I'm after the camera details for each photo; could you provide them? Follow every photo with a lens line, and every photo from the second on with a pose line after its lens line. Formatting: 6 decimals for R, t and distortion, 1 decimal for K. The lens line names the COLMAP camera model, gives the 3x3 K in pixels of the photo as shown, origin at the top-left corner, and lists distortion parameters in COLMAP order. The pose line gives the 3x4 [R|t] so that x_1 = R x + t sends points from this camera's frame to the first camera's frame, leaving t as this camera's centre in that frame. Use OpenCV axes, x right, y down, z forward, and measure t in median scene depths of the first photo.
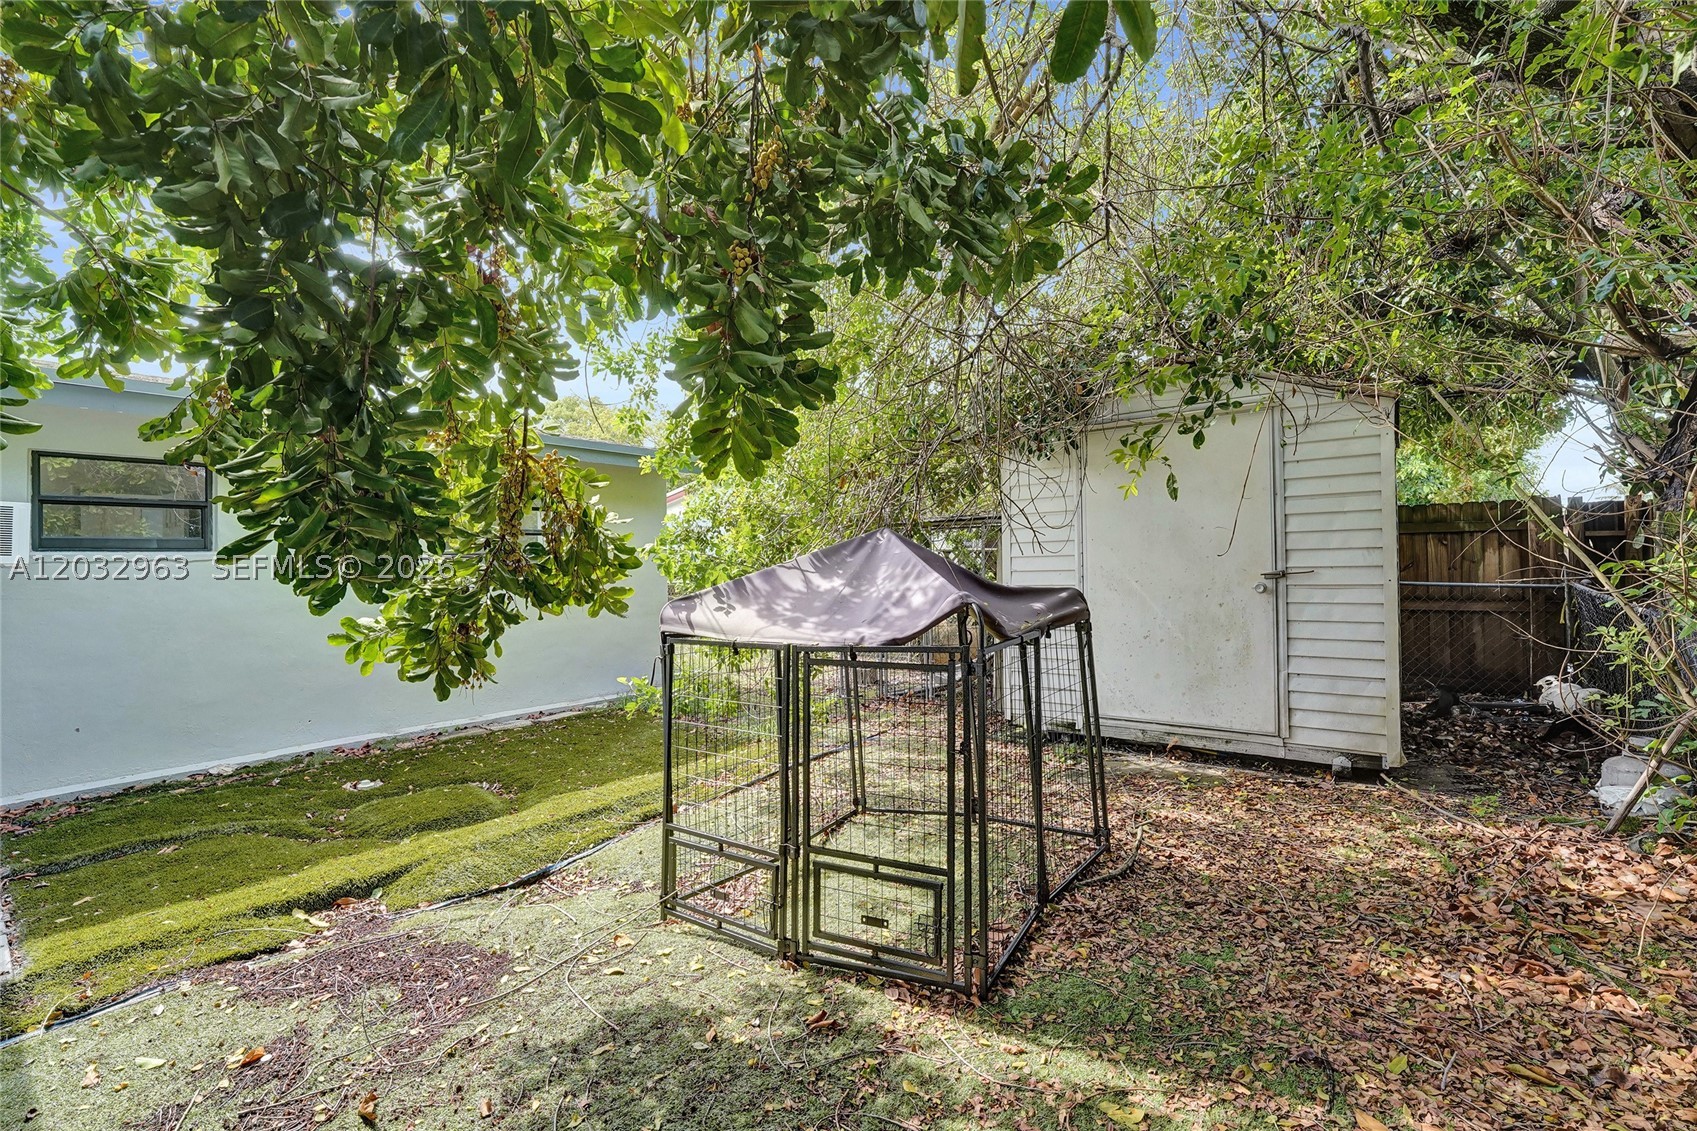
lens RADIAL K [[723.2, 0, 853.5], [0, 723.2, 574.6], [0, 0, 1]] dist [0.000471, 0.000296]
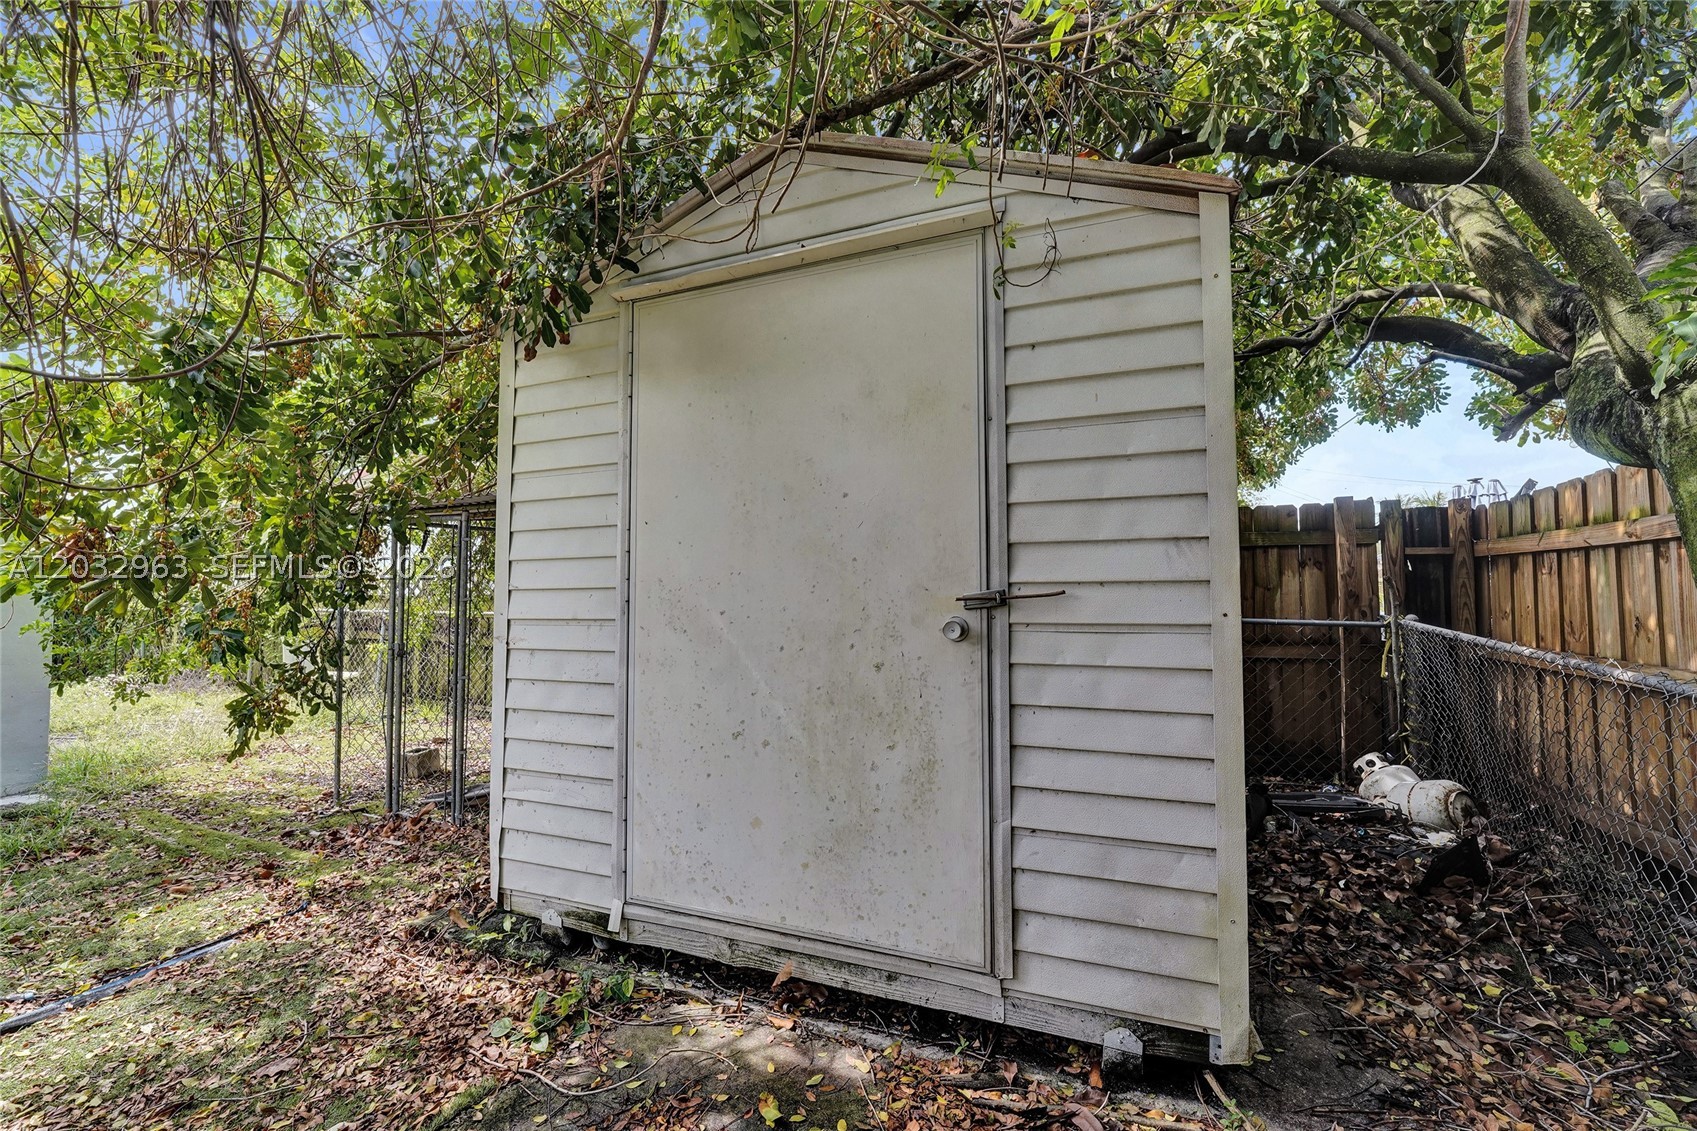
lens RADIAL K [[665.7, 0, 842.9], [0, 665.7, 588.3], [0, 0, 1]] dist [-0.000234, -0.000002]
pose [[0.972212, 0.016152, 0.233543, 0.398187], [-0.010170, 0.999589, -0.026796, 0.004885], [-0.233880, 0.023676, 0.971977, 0.618770]]
